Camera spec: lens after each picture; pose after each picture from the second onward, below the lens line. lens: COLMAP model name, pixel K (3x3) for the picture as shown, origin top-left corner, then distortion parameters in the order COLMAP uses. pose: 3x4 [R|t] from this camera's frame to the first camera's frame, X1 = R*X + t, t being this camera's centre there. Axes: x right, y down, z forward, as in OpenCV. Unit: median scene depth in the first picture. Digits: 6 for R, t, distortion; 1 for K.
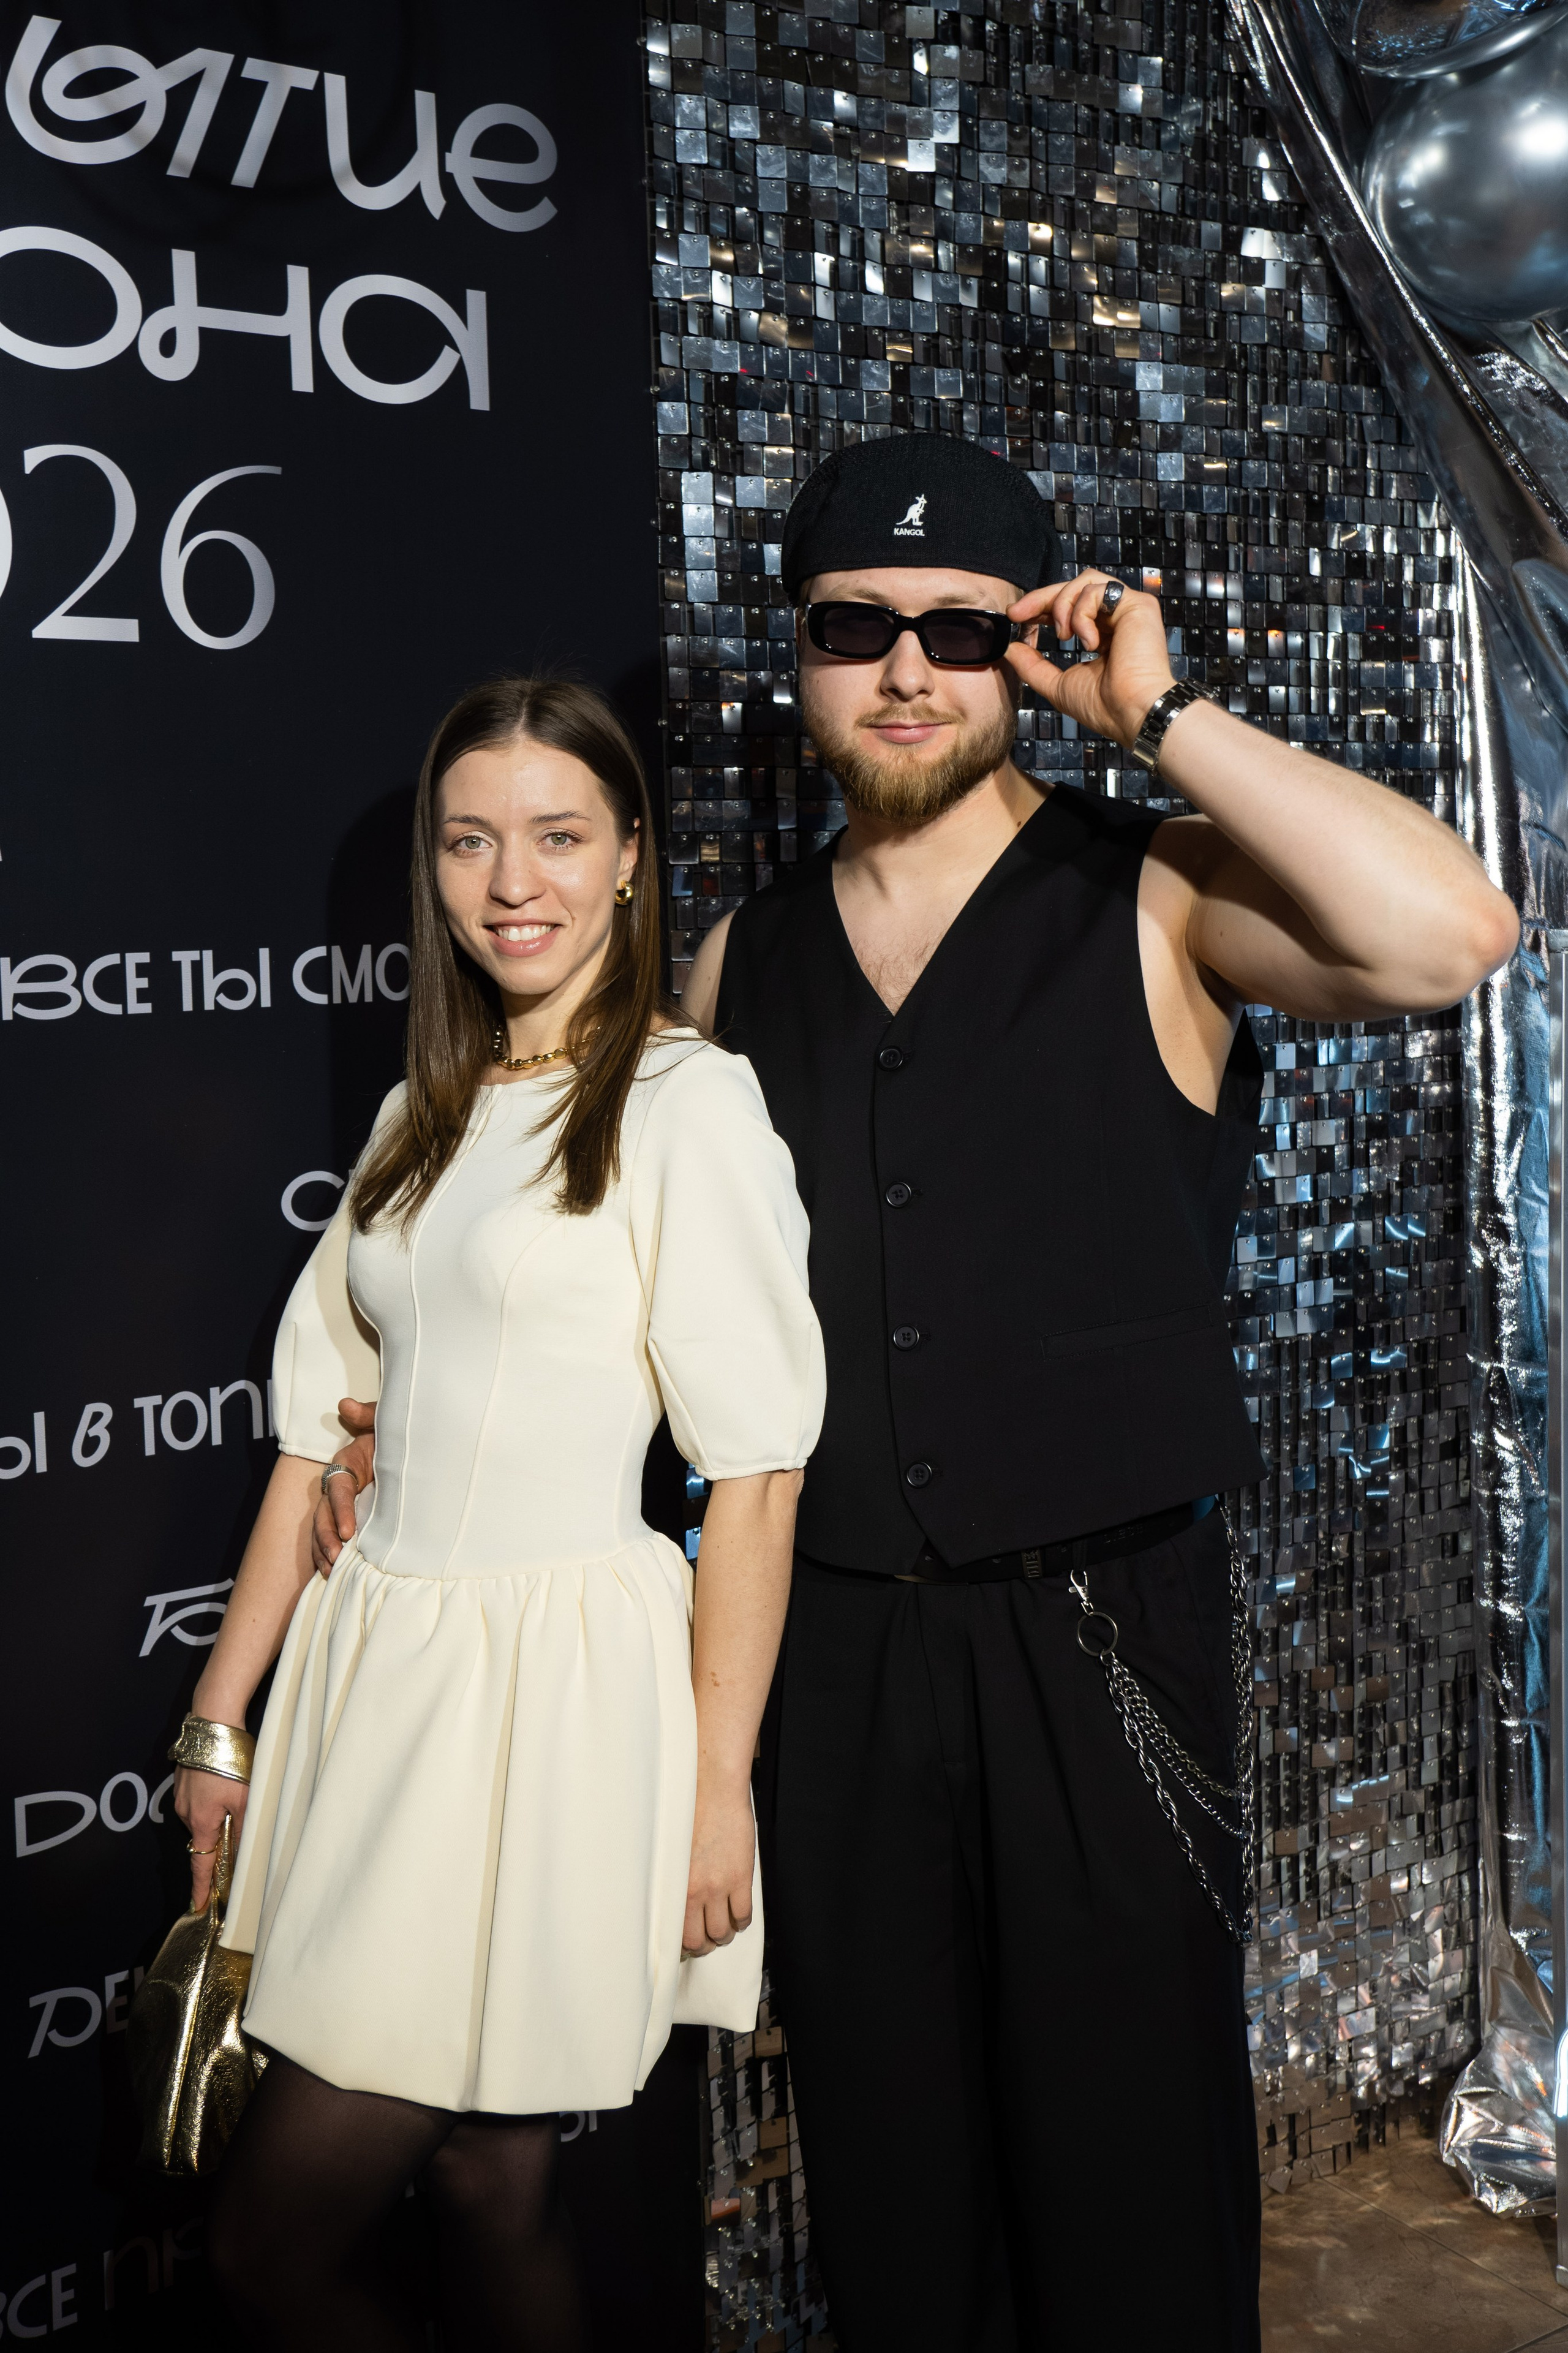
lens RADIAL K [[2639.1, 0, 810.0], [0, 2639.1, 1118.9], [0, 0, 1]] dist [0.051476, 0.000000]
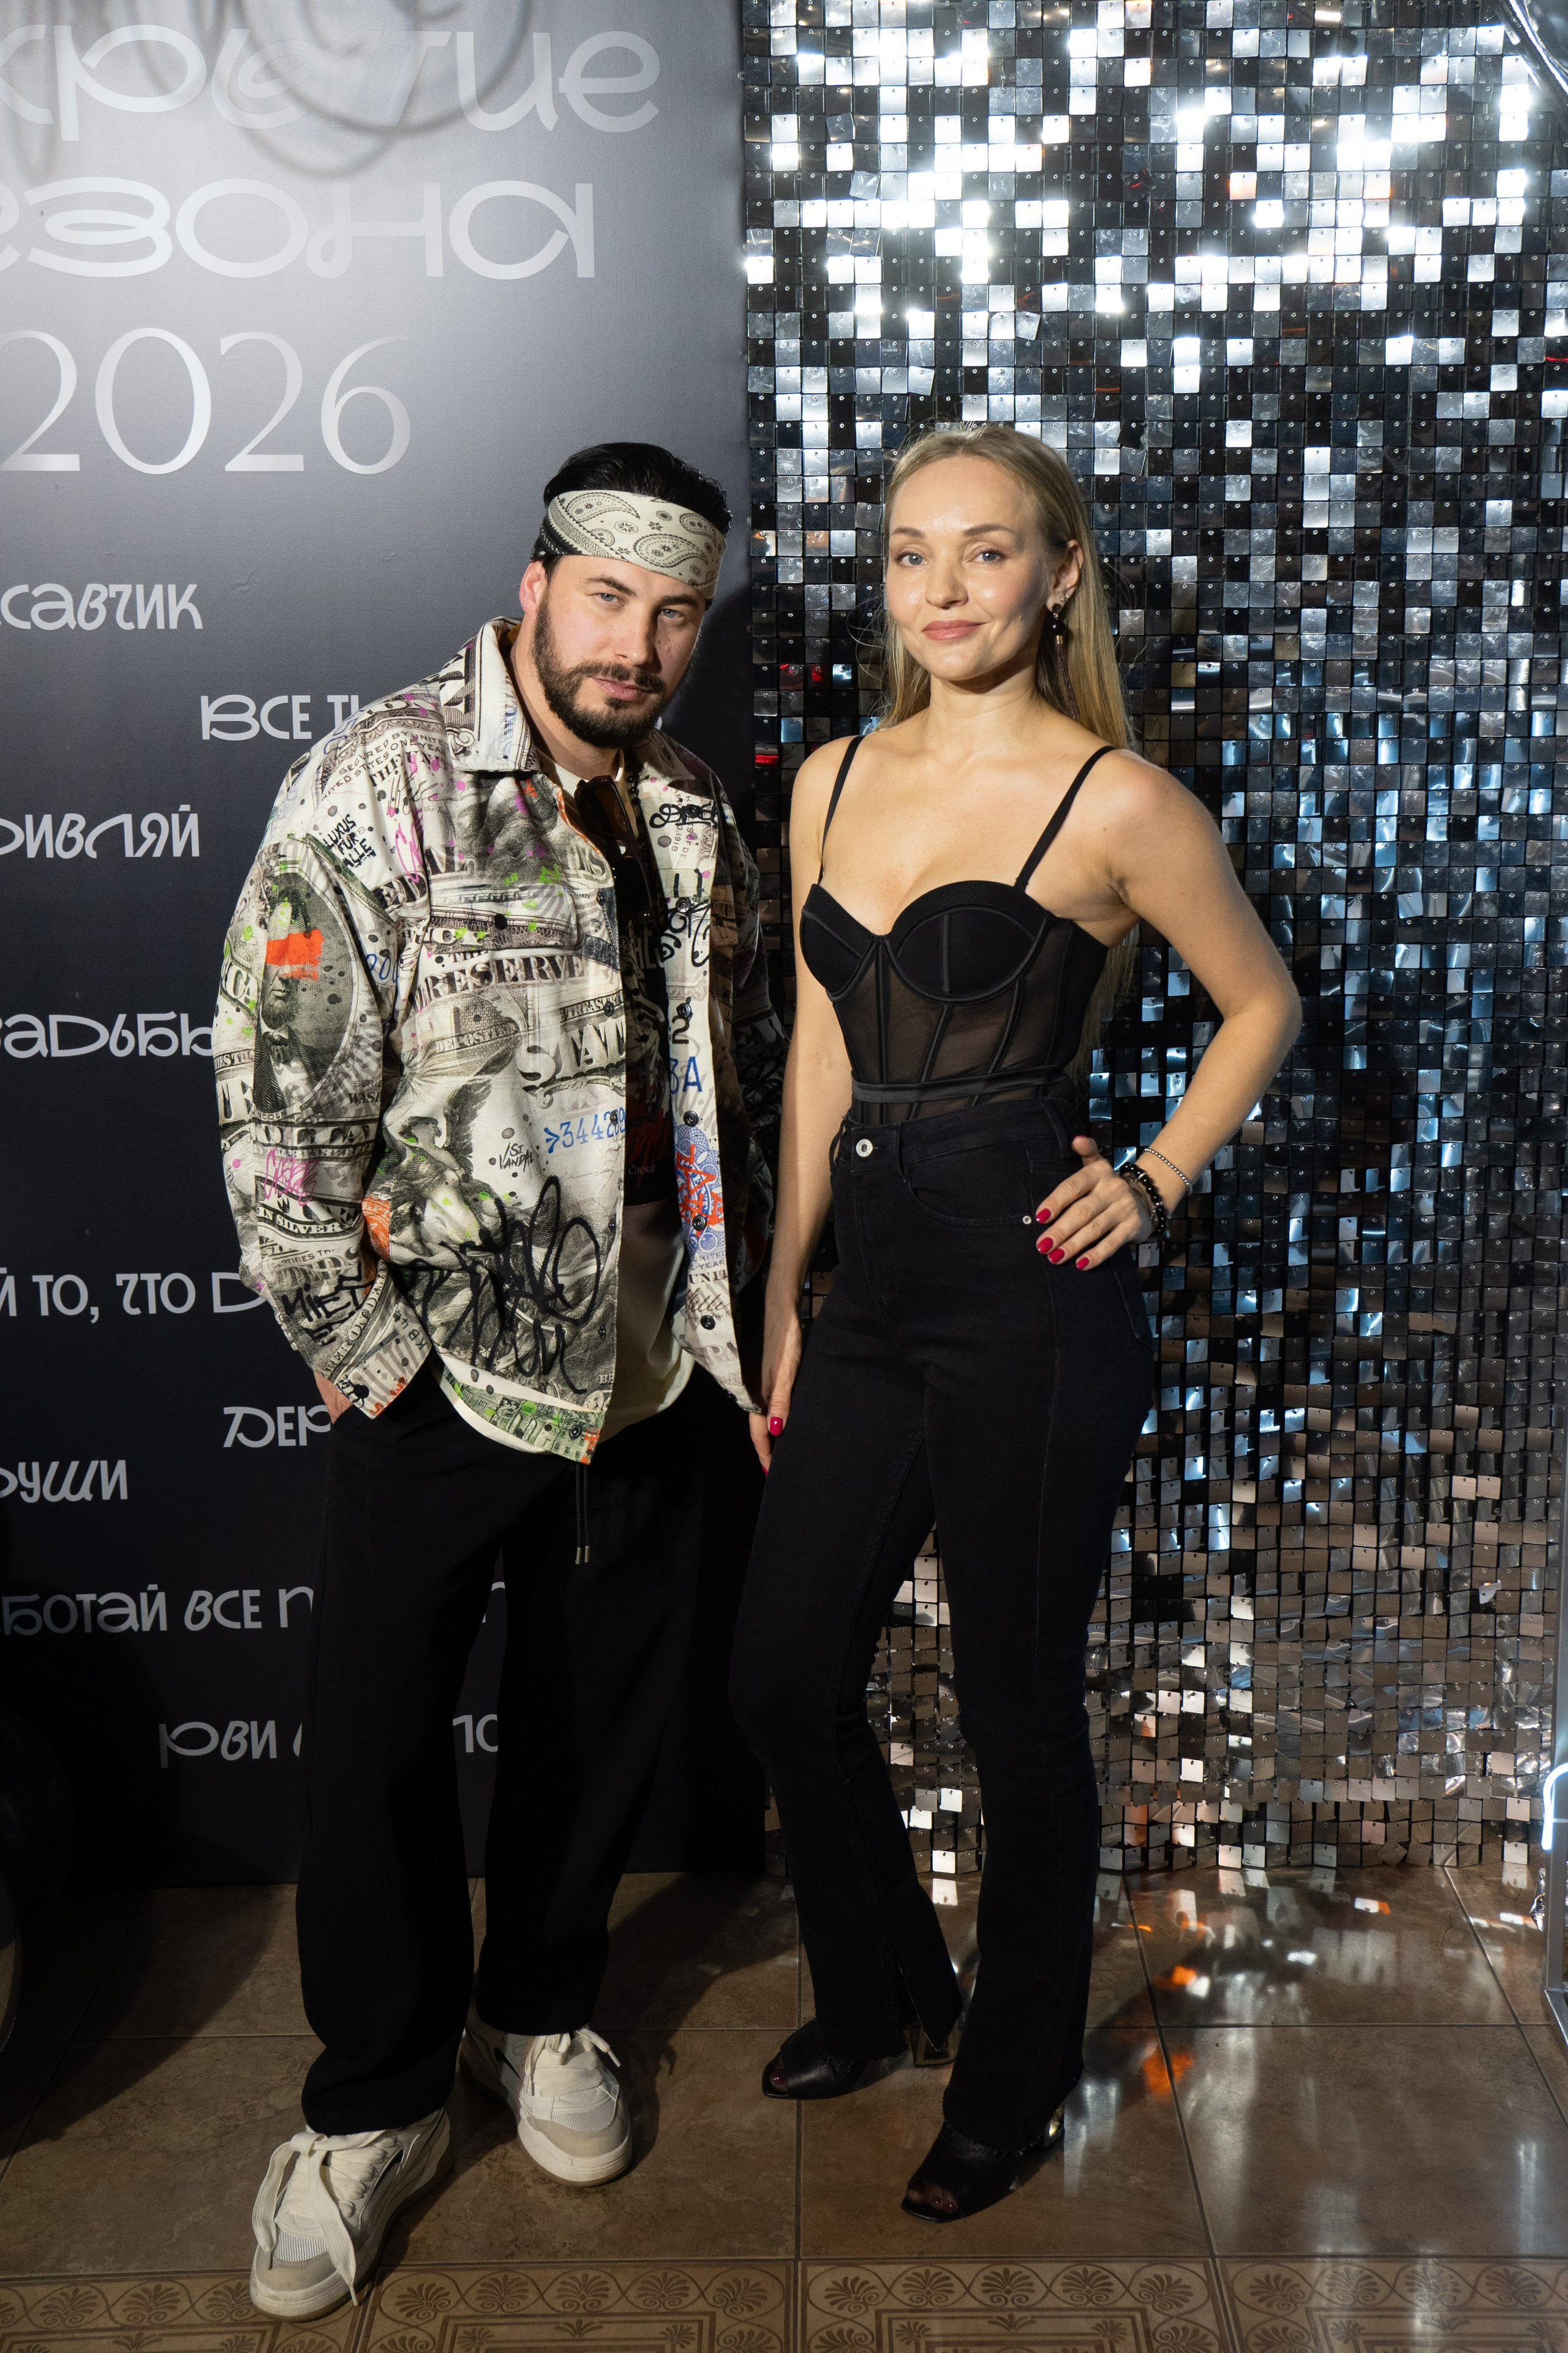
lens RADIAL K [[2627.7, 0, 857.2], [0, 2627.7, 1018.2], [0, 0, 1]] dist [0.040159, 0.000000]
pose [[0.827273, 0.111392, -0.550647, 0.743735], [-0.066856, 0.992701, 0.100375, -0.050566], [0.557808, -0.046224, 0.828682, 0.001867]]
